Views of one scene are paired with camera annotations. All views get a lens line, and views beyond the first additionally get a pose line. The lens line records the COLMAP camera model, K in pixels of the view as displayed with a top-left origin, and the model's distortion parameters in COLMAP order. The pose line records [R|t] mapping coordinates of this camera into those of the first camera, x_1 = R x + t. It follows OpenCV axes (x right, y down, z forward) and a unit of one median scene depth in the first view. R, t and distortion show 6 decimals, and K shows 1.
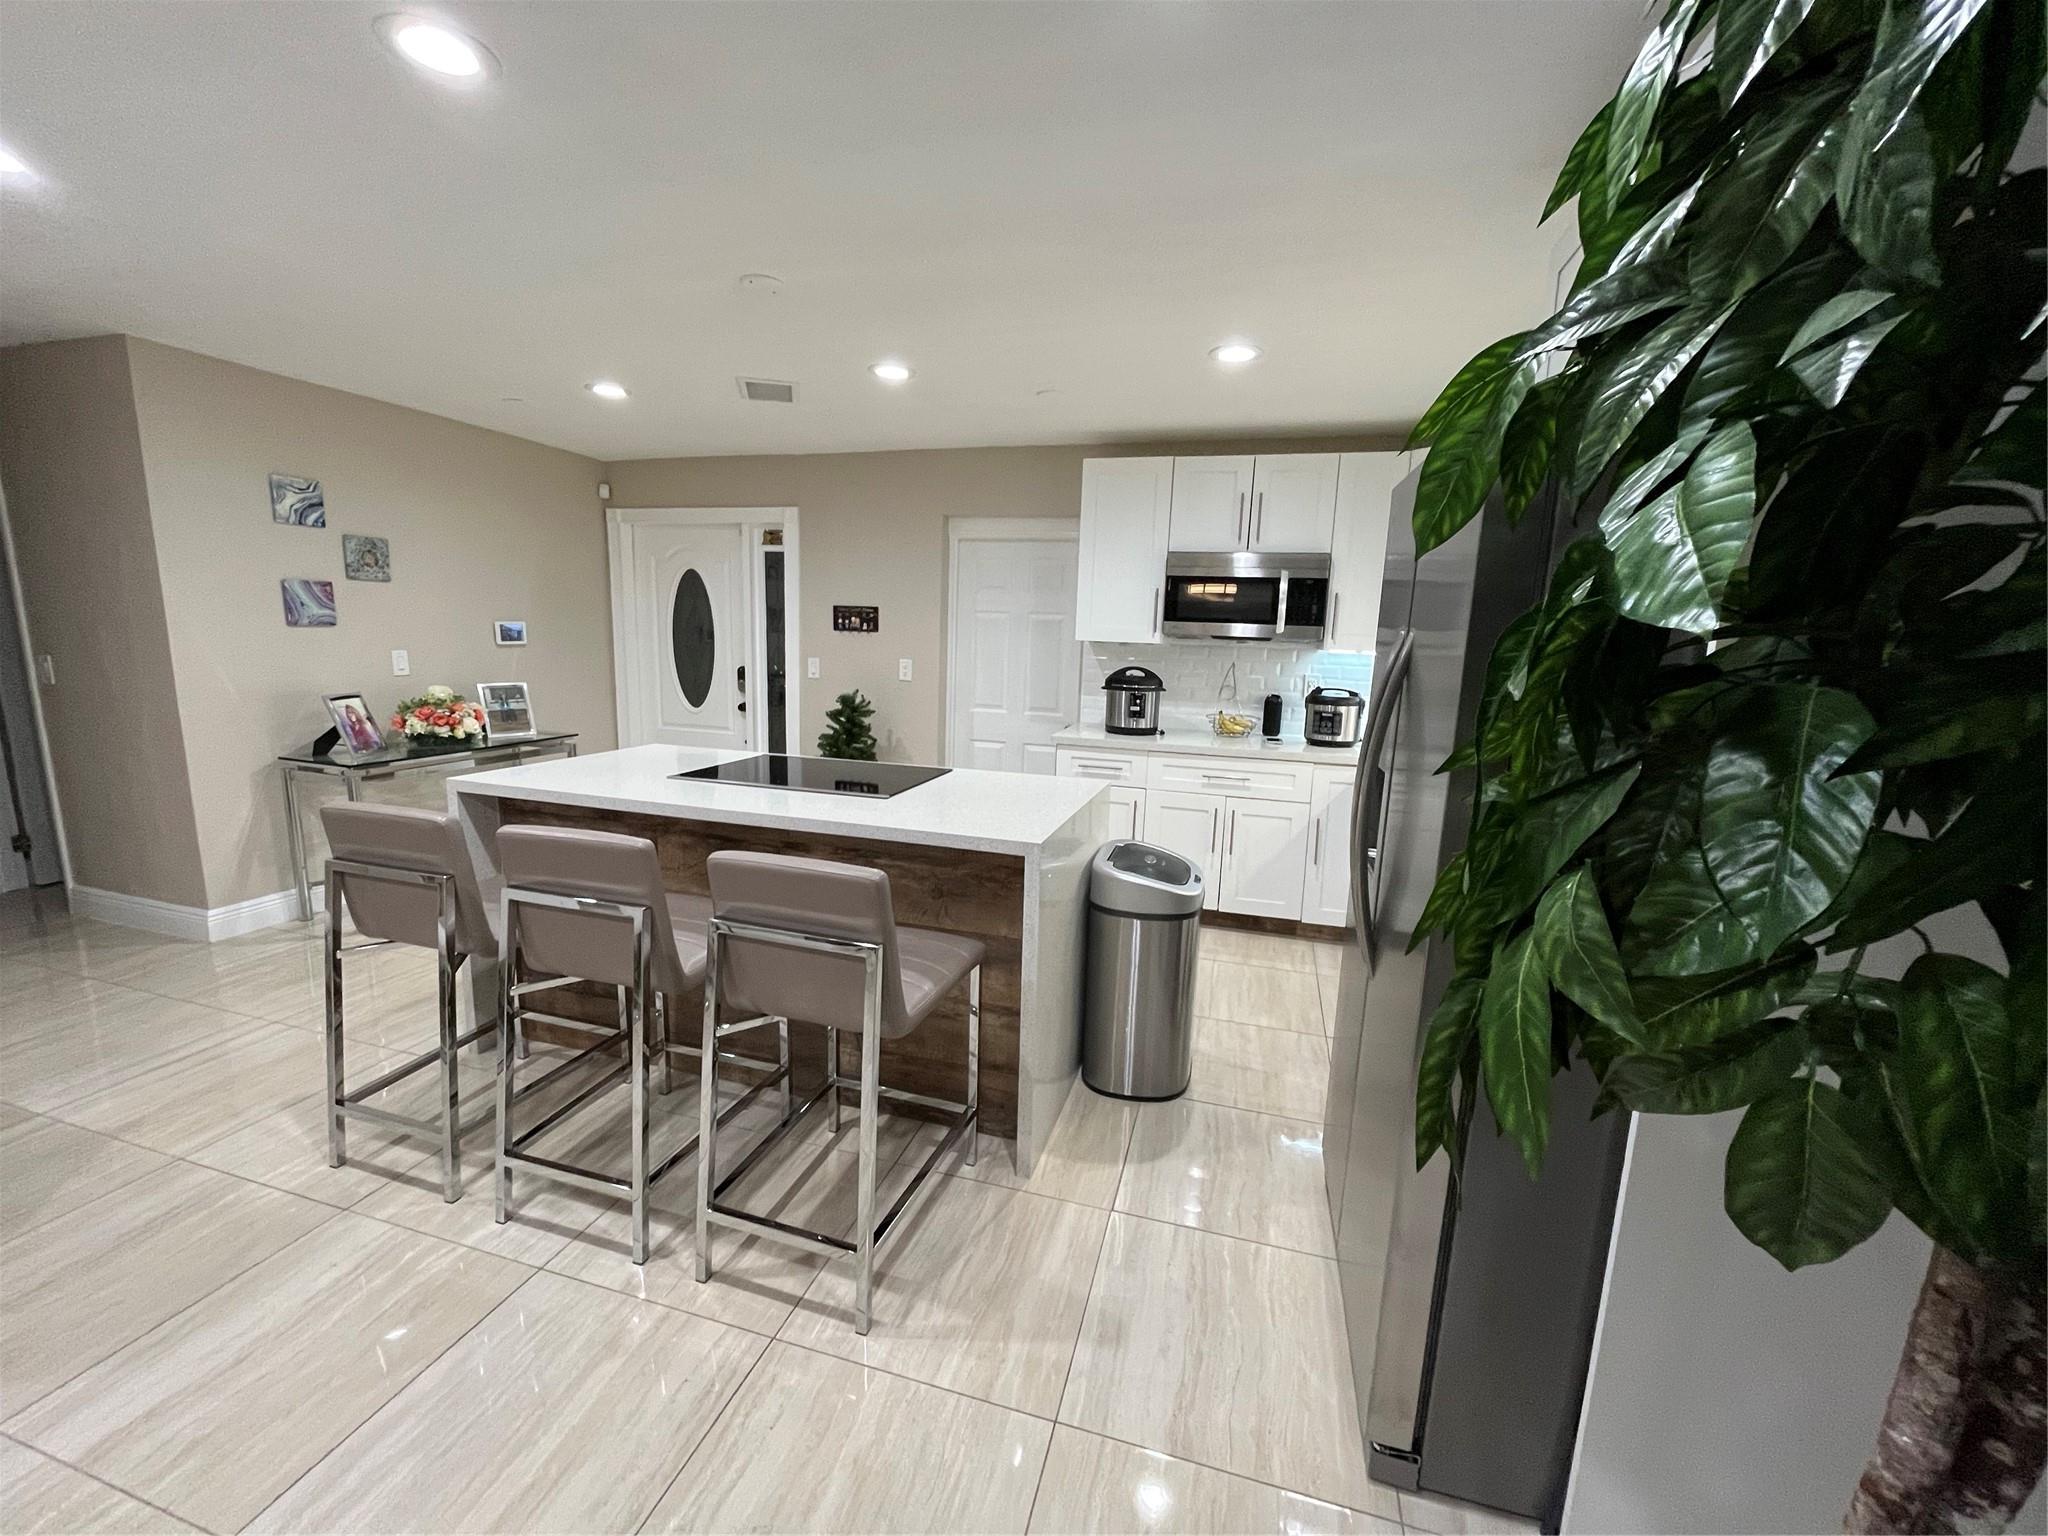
lens RADIAL K [[823.0, 0, 1024.0], [0, 823.0, 768.0], [0, 0, 1]] dist [-0.004363, -0.000397]
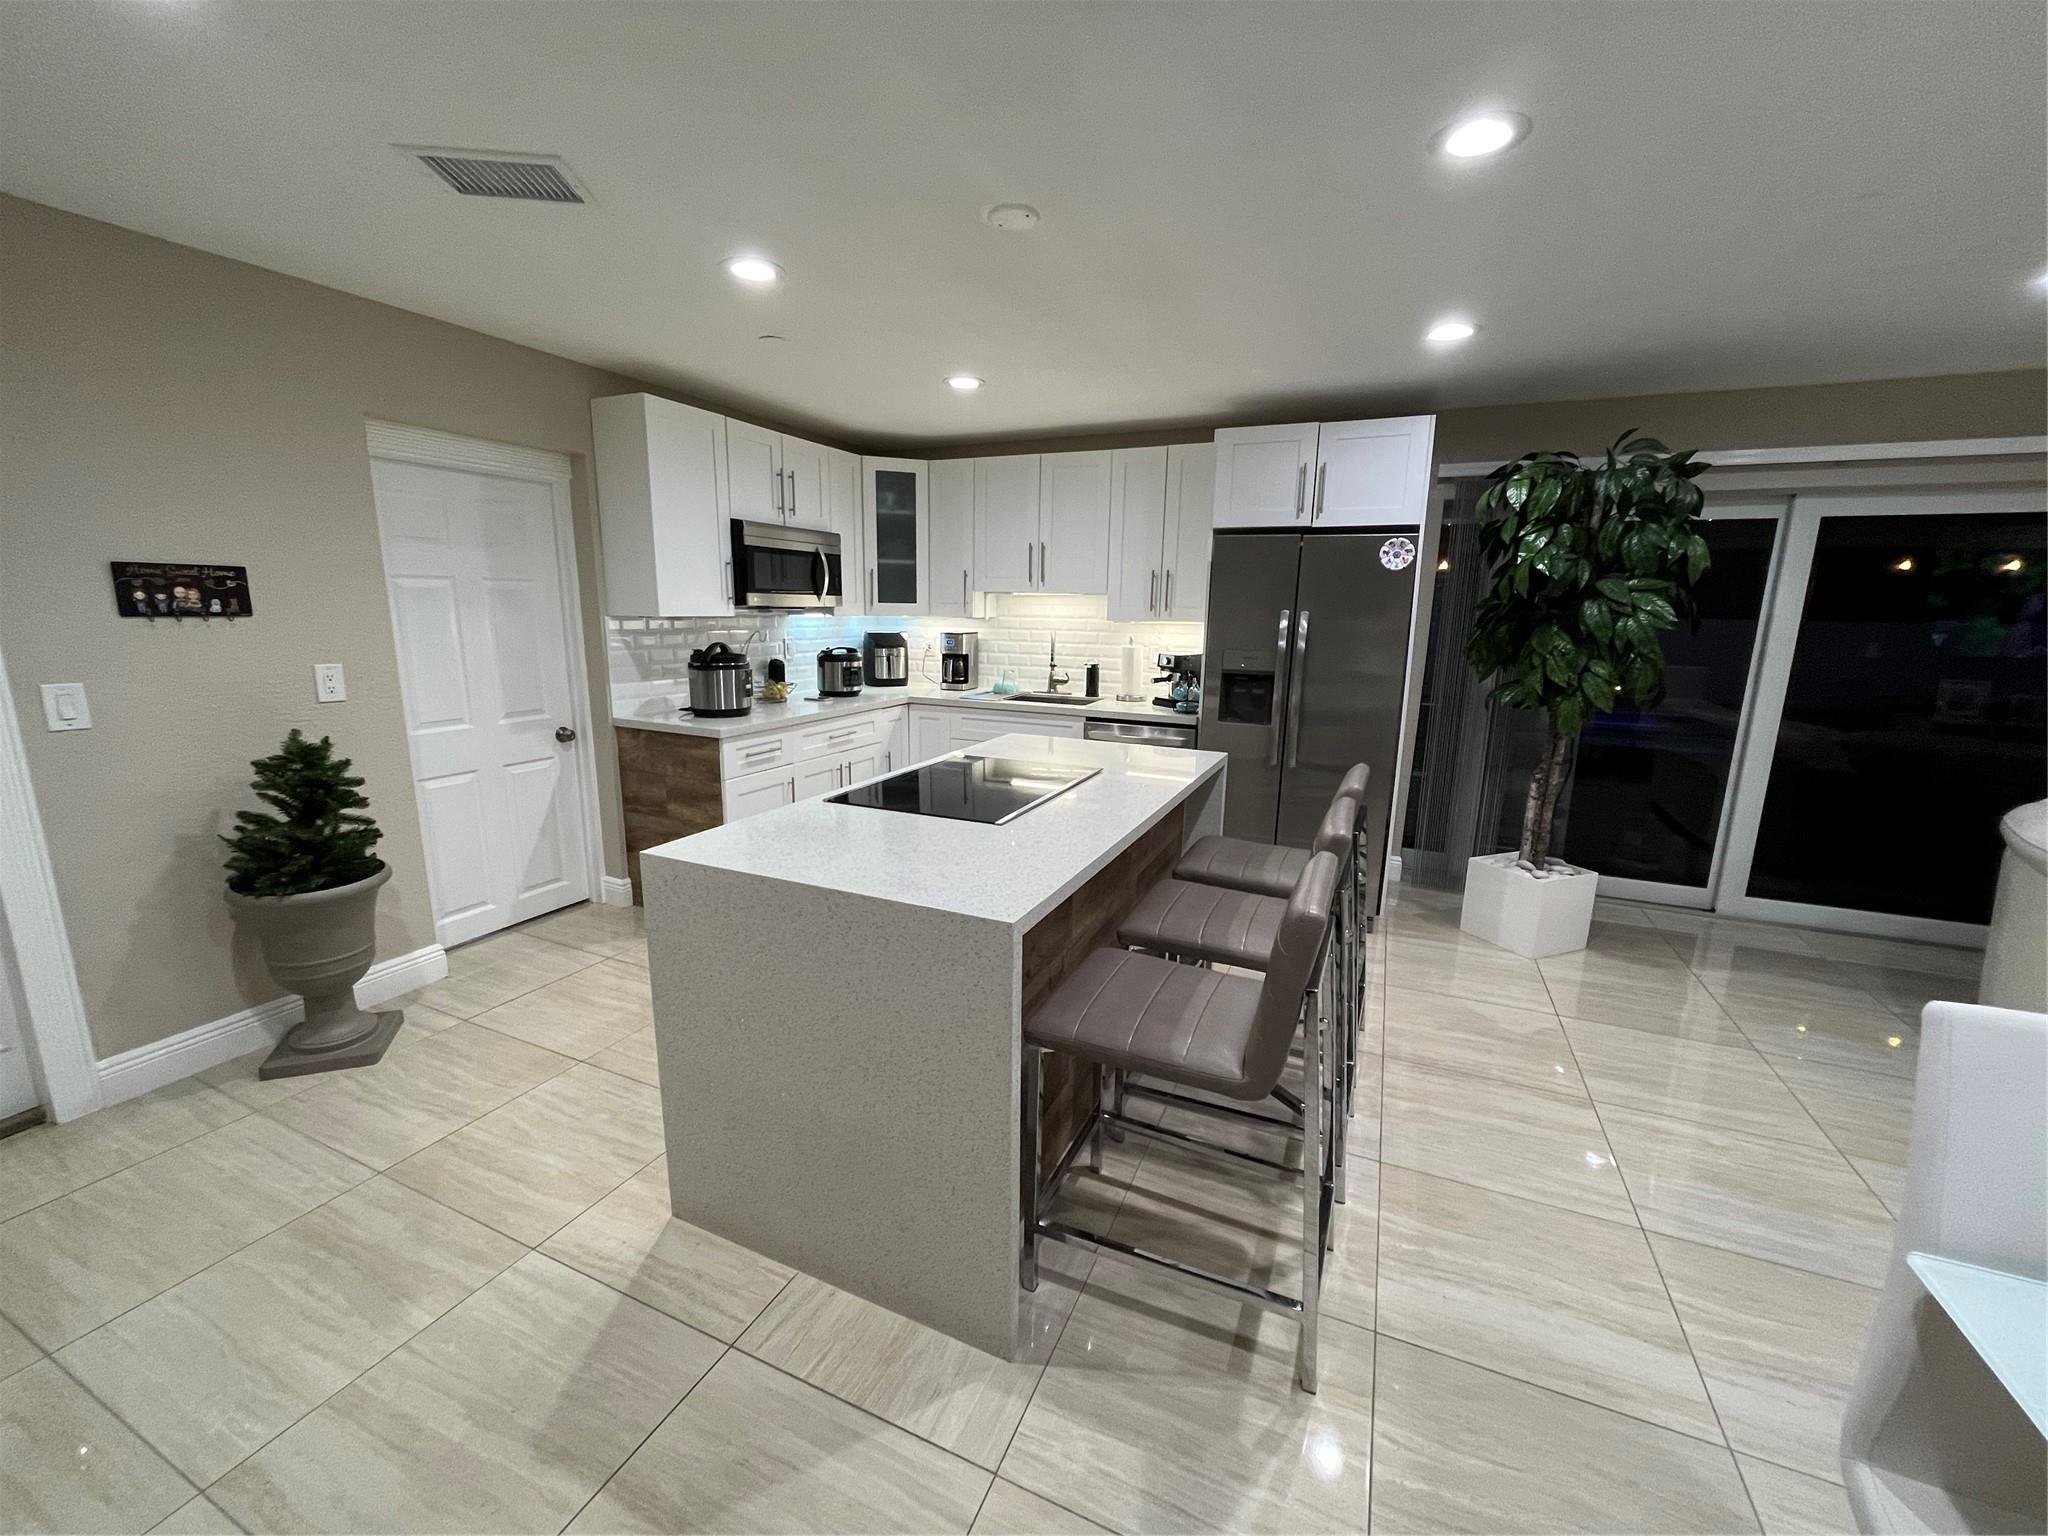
lens RADIAL K [[823.0, 0, 1024.0], [0, 823.0, 768.0], [0, 0, 1]] dist [-0.004363, -0.000397]
pose [[0.151479, -0.220439, 0.963567, -0.738878], [0.157099, 0.967794, 0.196710, -0.116547], [-0.975897, 0.121578, 0.181231, 0.528373]]
